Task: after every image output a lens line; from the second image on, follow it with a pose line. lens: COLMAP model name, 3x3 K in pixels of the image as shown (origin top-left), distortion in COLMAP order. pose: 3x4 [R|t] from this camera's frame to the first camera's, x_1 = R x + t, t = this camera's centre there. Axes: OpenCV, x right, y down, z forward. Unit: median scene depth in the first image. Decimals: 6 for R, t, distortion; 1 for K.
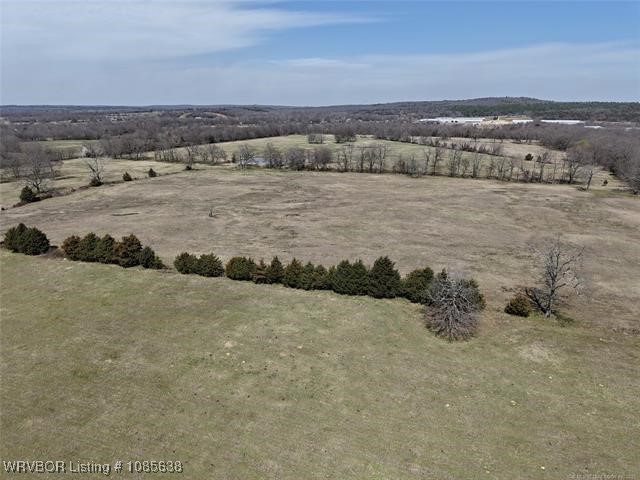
lens RADIAL K [[430.9, 0, 322.8], [0, 430.9, 241.5], [0, 0, 1]] dist [0.001879, -0.003084]
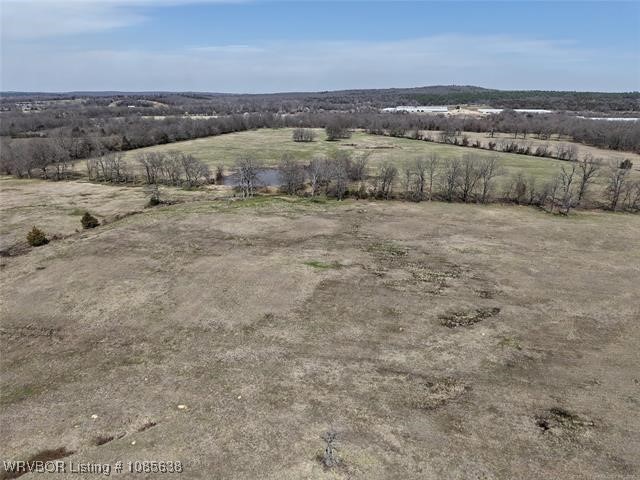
lens RADIAL K [[430.9, 0, 322.8], [0, 430.9, 241.5], [0, 0, 1]] dist [0.001879, -0.003084]
pose [[0.990292, -0.040538, 0.132963, -0.059395], [0.037122, 0.998916, 0.028068, -0.043689], [-0.133957, -0.022859, 0.990723, 0.142022]]
